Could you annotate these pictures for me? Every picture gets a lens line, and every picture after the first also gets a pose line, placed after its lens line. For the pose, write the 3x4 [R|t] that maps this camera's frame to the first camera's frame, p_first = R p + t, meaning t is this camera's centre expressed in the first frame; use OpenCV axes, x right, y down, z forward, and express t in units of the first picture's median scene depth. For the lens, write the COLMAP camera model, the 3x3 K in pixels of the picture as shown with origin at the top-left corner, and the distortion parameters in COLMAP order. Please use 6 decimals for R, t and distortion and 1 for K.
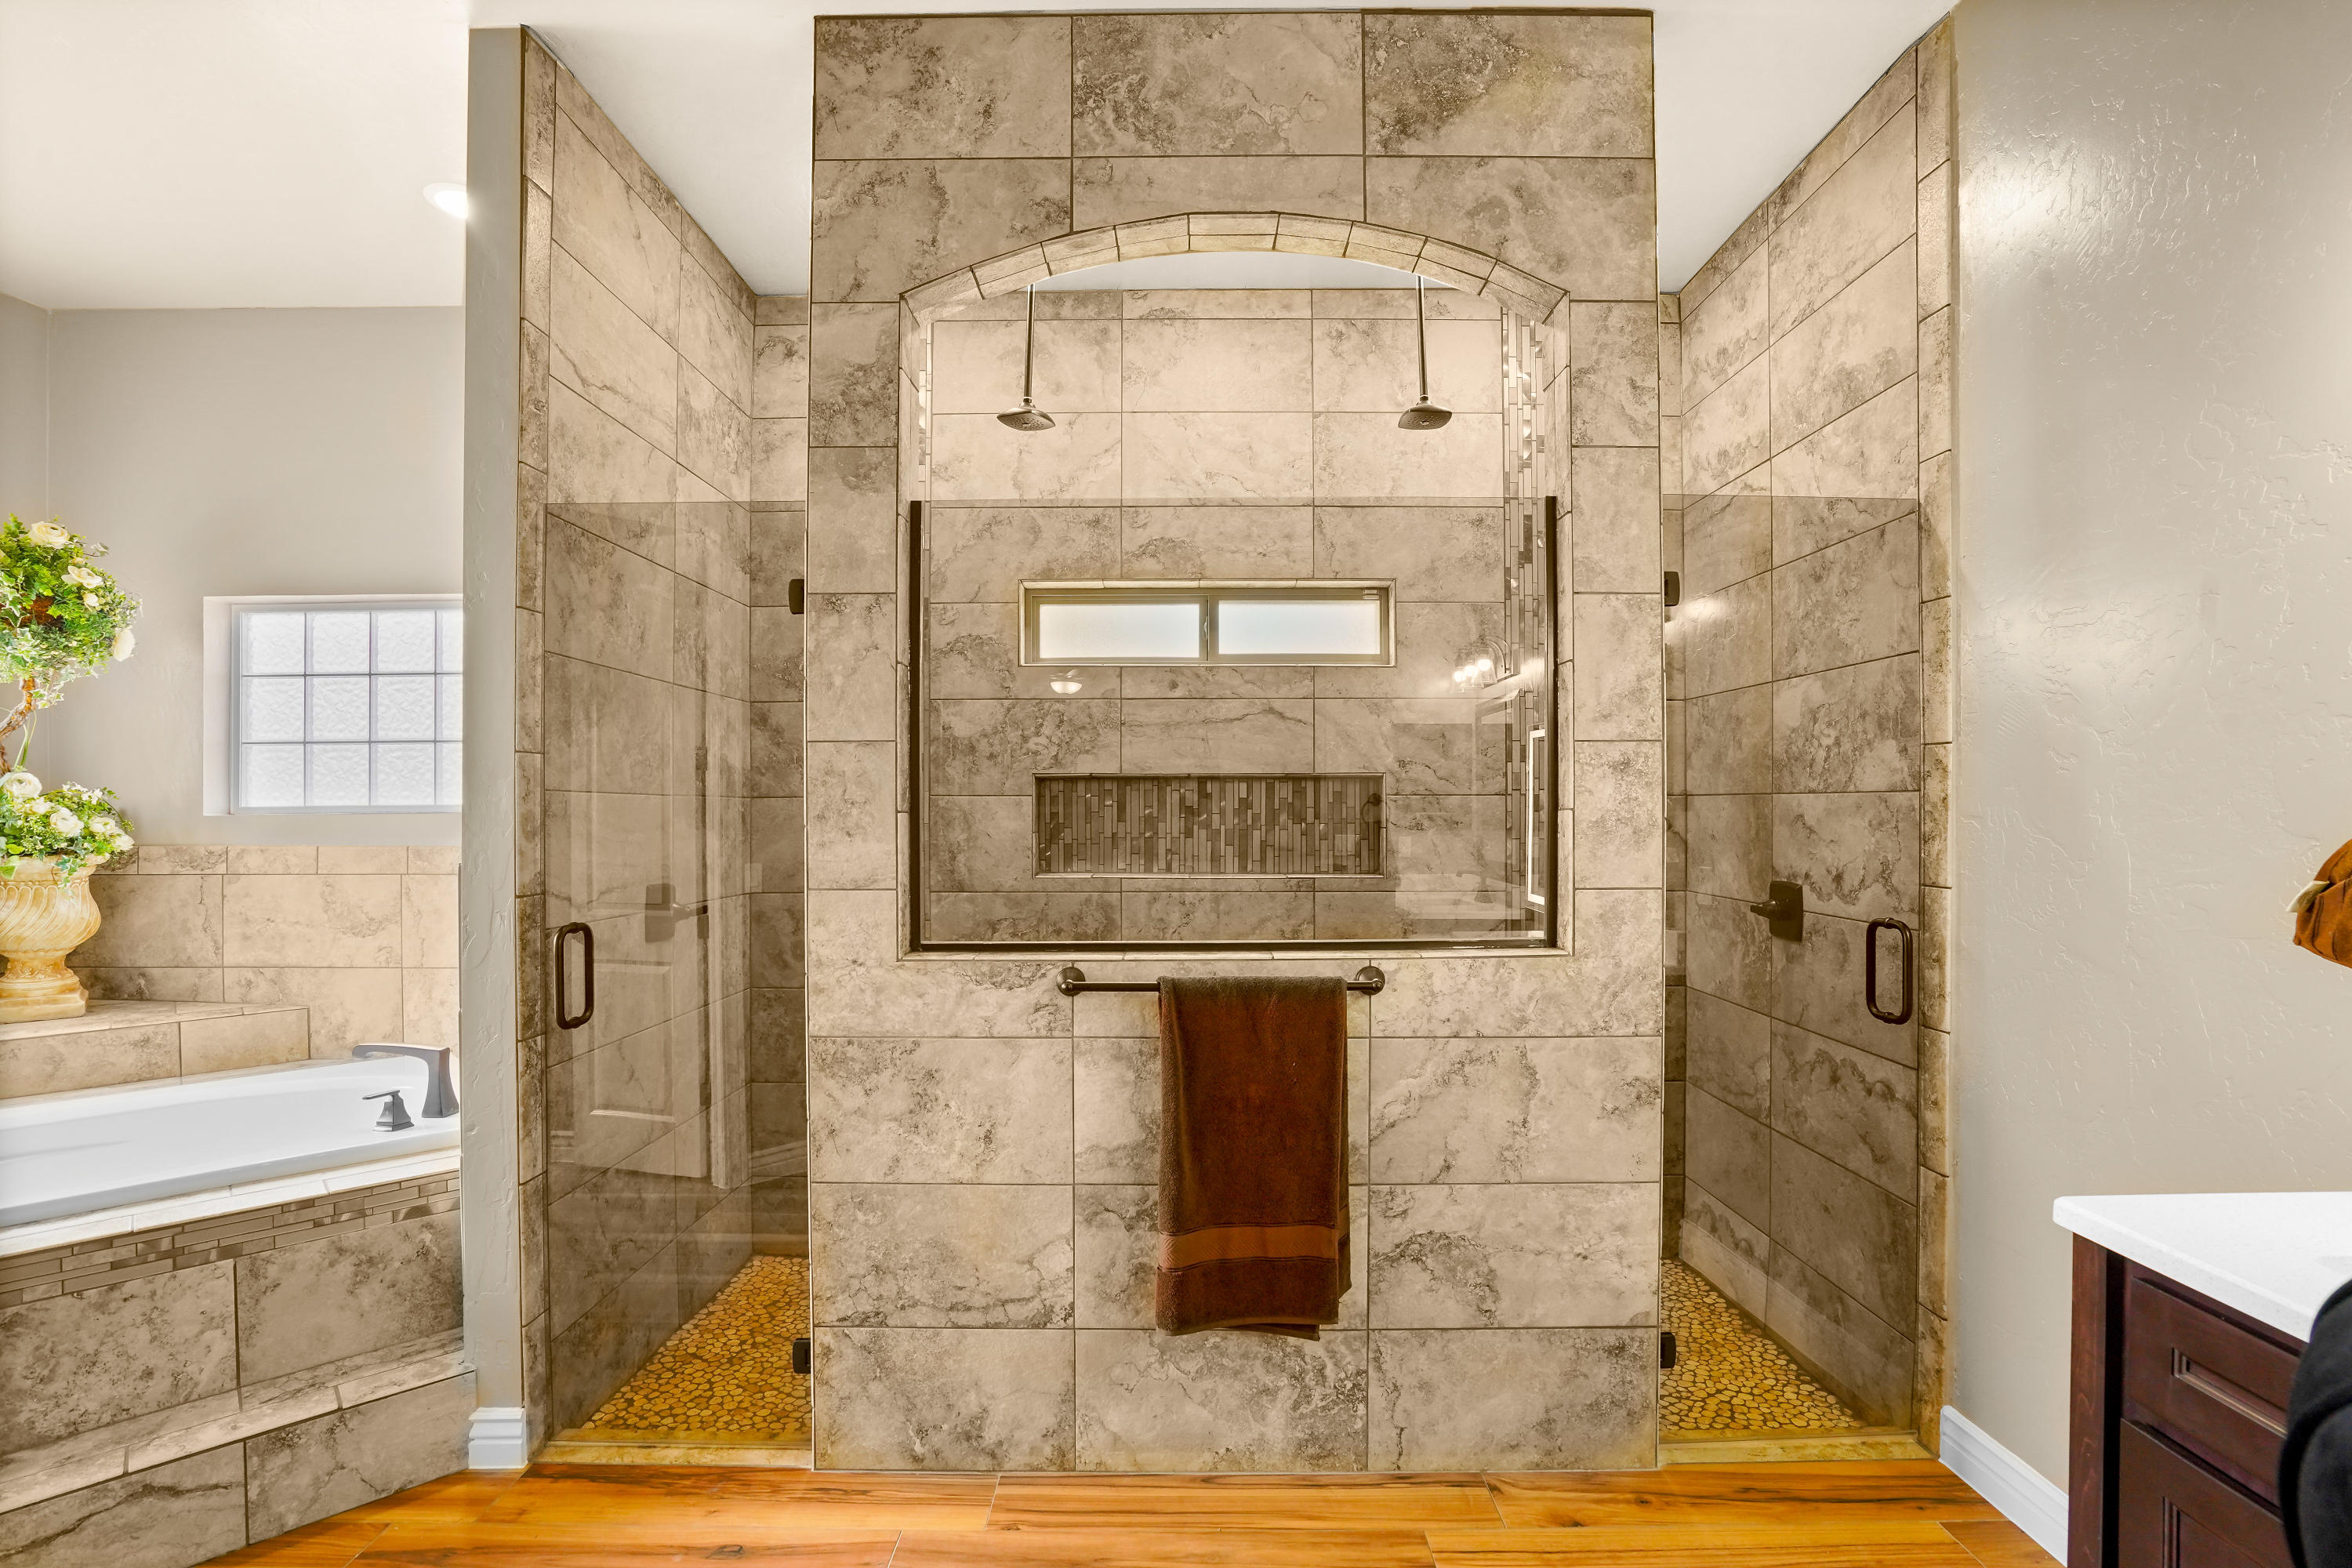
lens RADIAL K [[1093.8, 0, 1171.4], [0, 1093.8, 804.5], [0, 0, 1]] dist [-0.050003, 0.008791]
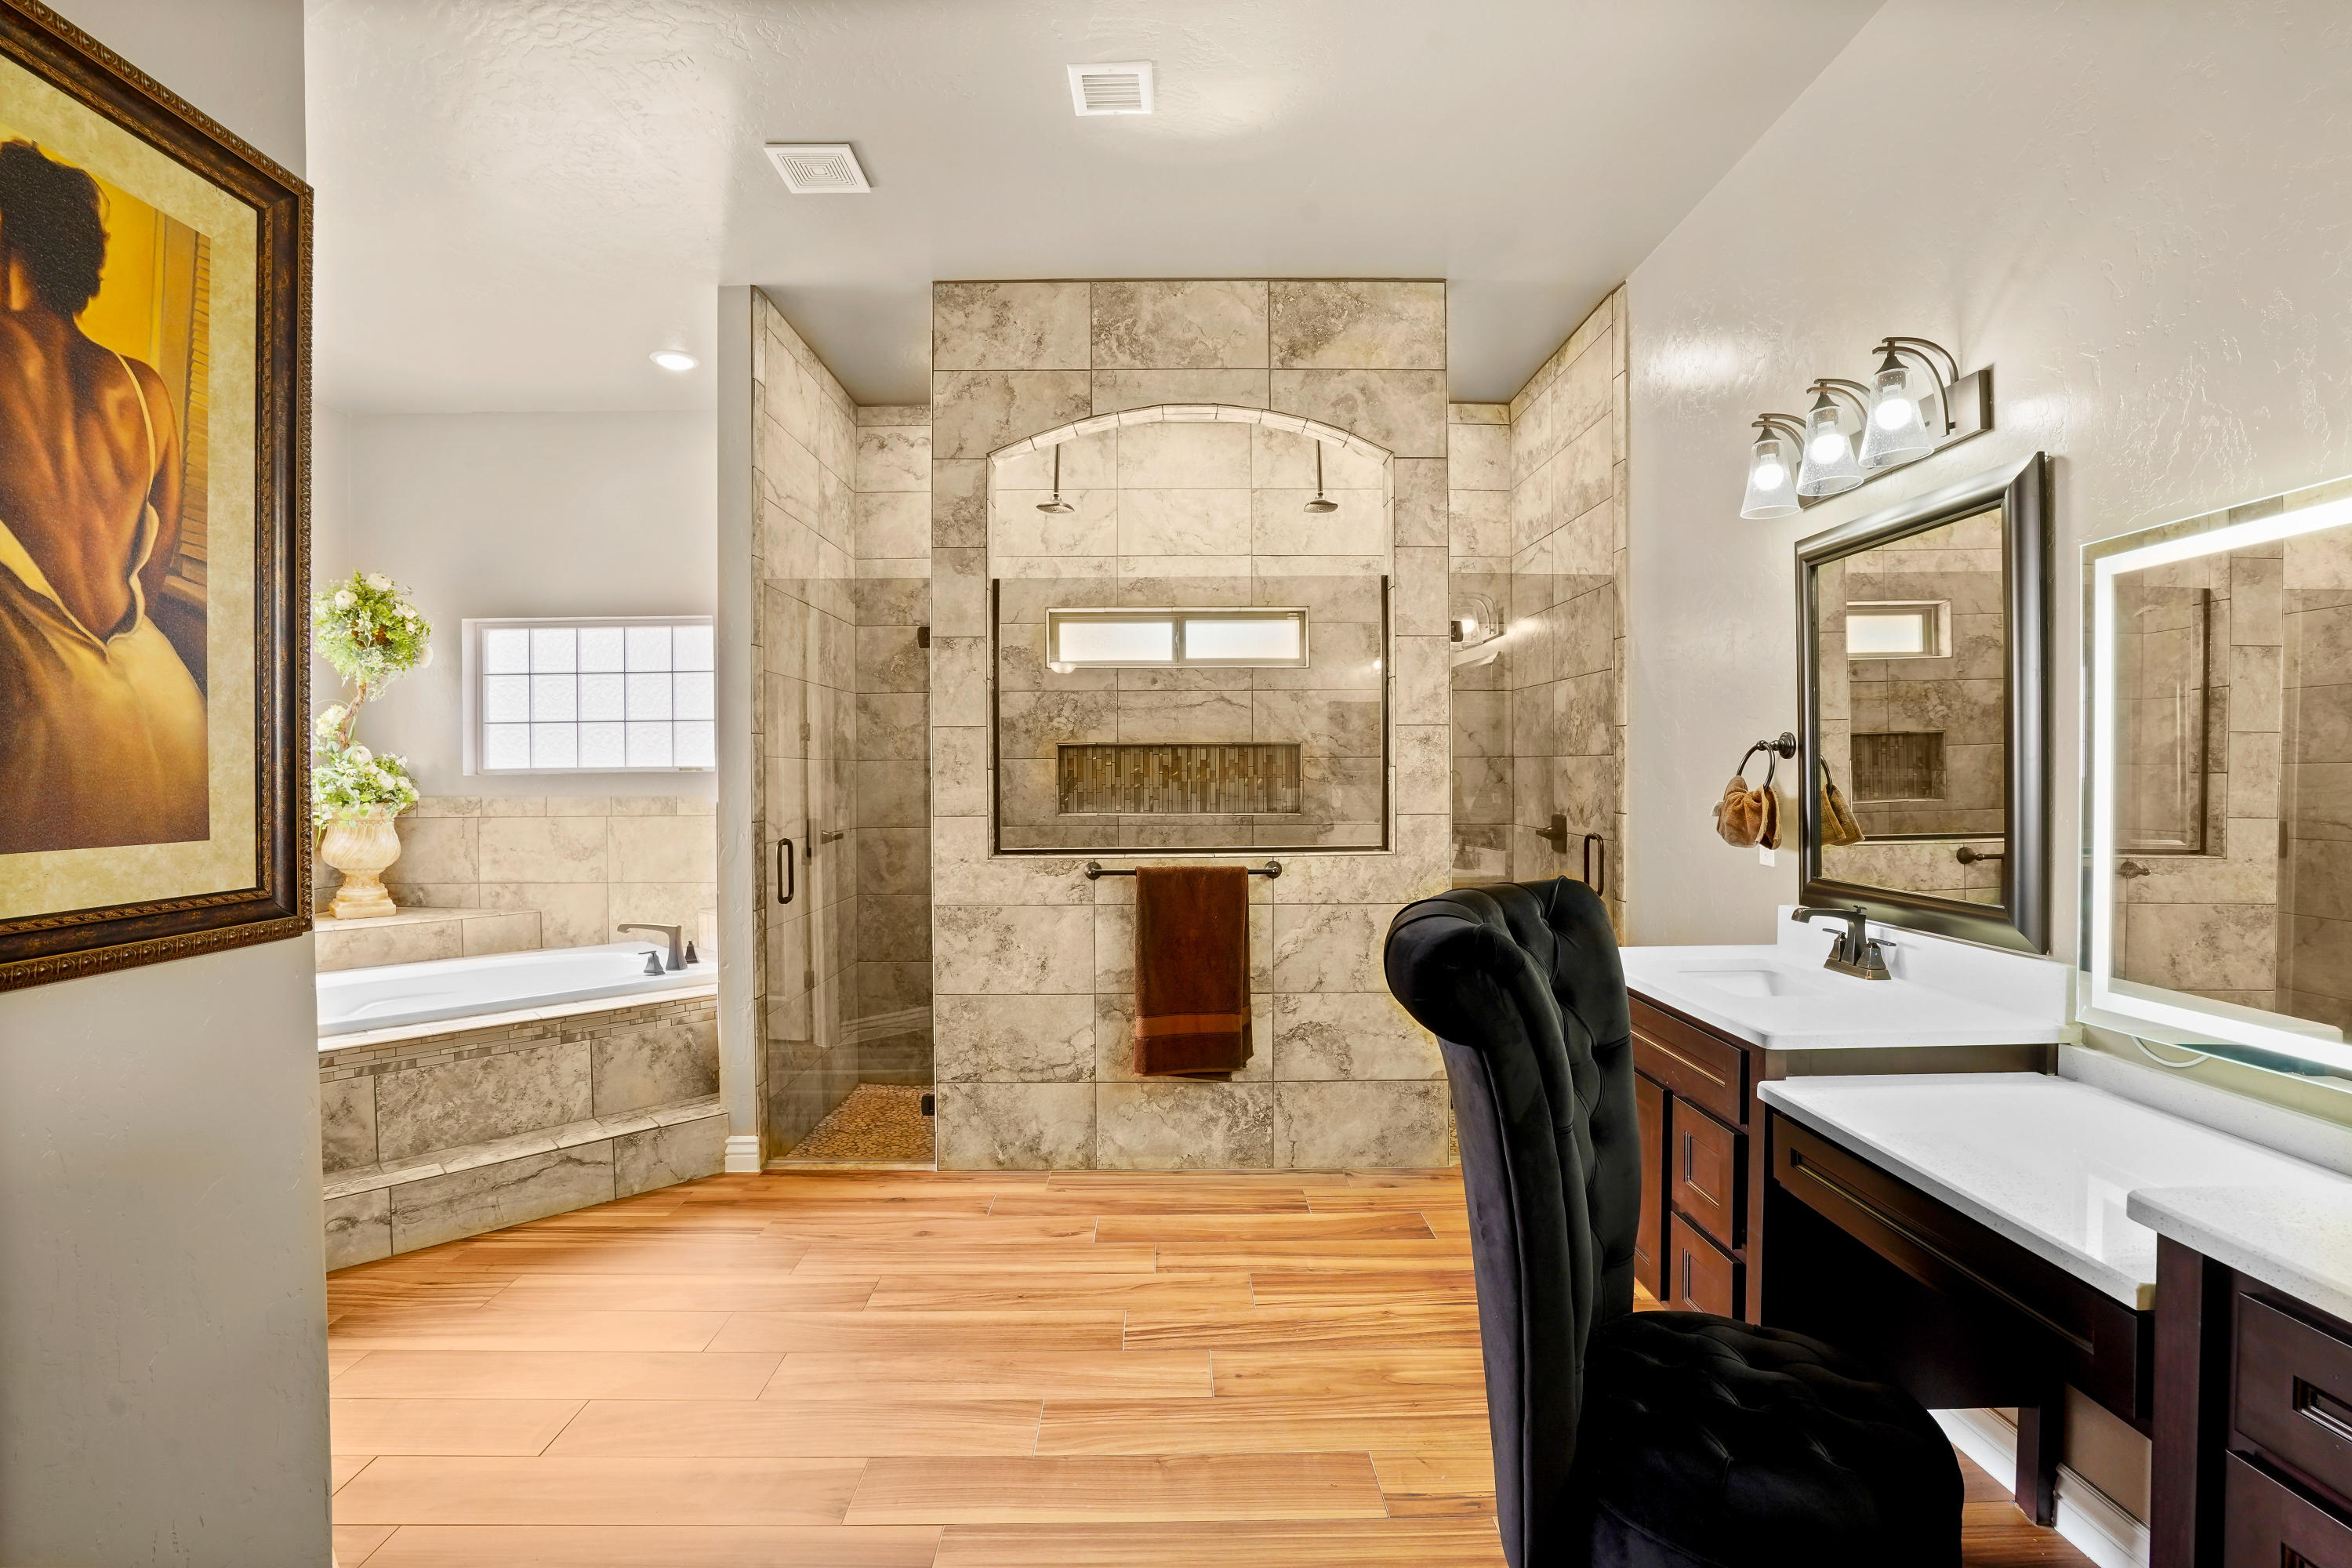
lens RADIAL K [[1093.8, 0, 1166.1], [0, 1093.8, 795.8], [0, 0, 1]] dist [-0.050003, 0.008791]
pose [[0.999917, -0.003487, 0.012388, -0.001161], [0.003147, 0.999622, 0.027320, 0.002323], [-0.012479, -0.027279, 0.999550, -0.606283]]
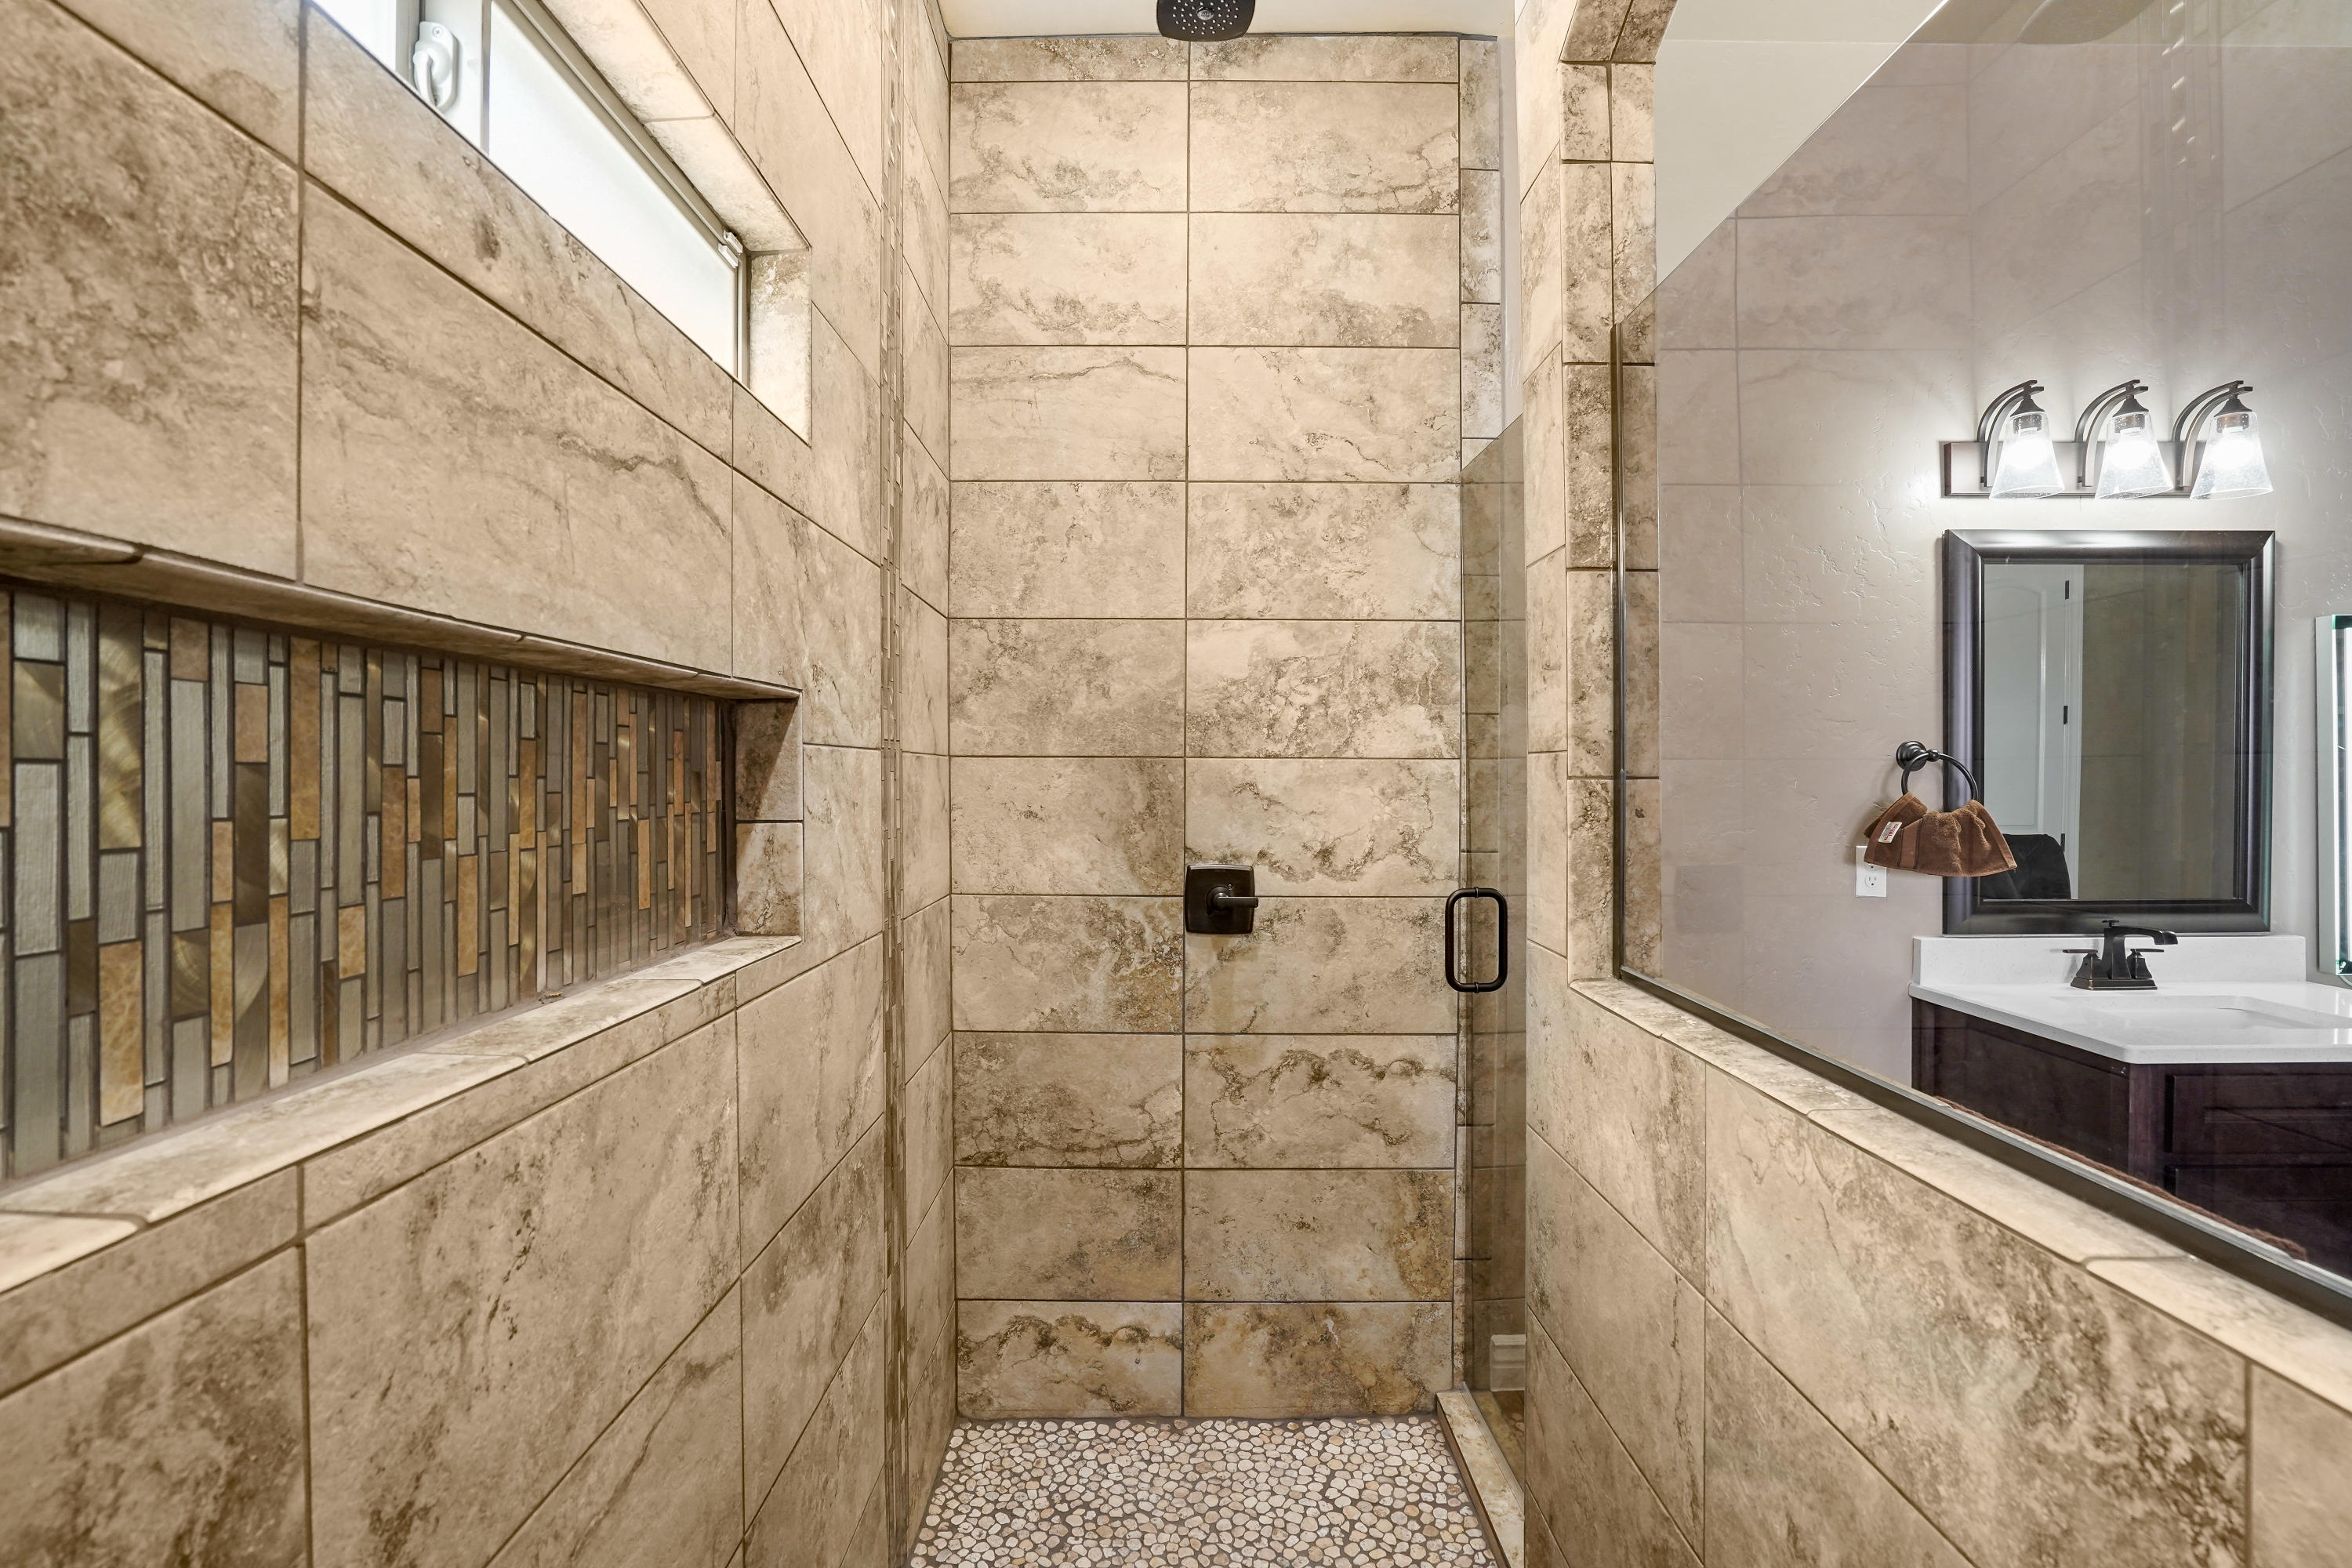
lens RADIAL K [[1093.8, 0, 1187.4], [0, 1093.8, 770.1], [0, 0, 1]] dist [-0.050003, 0.008791]
pose [[-0.018775, 0.003127, 0.999819, -0.313738], [-0.006750, 0.999972, -0.003254, 0.002678], [-0.999801, -0.006810, -0.018753, 1.209243]]
